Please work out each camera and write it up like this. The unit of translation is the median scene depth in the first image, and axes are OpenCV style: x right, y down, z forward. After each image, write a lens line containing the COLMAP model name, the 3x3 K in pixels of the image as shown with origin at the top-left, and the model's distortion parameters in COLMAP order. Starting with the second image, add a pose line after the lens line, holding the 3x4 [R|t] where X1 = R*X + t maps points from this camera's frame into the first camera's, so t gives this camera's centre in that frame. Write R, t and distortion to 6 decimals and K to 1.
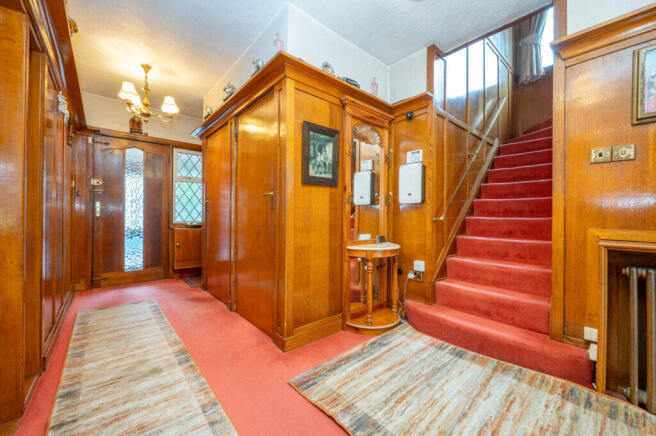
lens RADIAL K [[262.5, 0, 328.2], [0, 262.5, 215.4], [0, 0, 1]] dist [-0.000766, -0.000295]
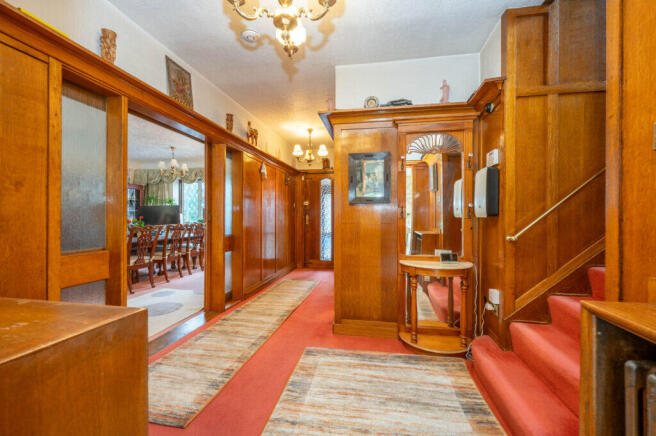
lens RADIAL K [[262.5, 0, 338.7], [0, 262.5, 218.0], [0, 0, 1]] dist [-0.000766, -0.000295]
pose [[0.645243, -0.000473, -0.763978, 0.829212], [-0.000502, 0.999999, -0.001043, -0.054978], [0.763978, 0.001057, 0.645242, 0.165312]]
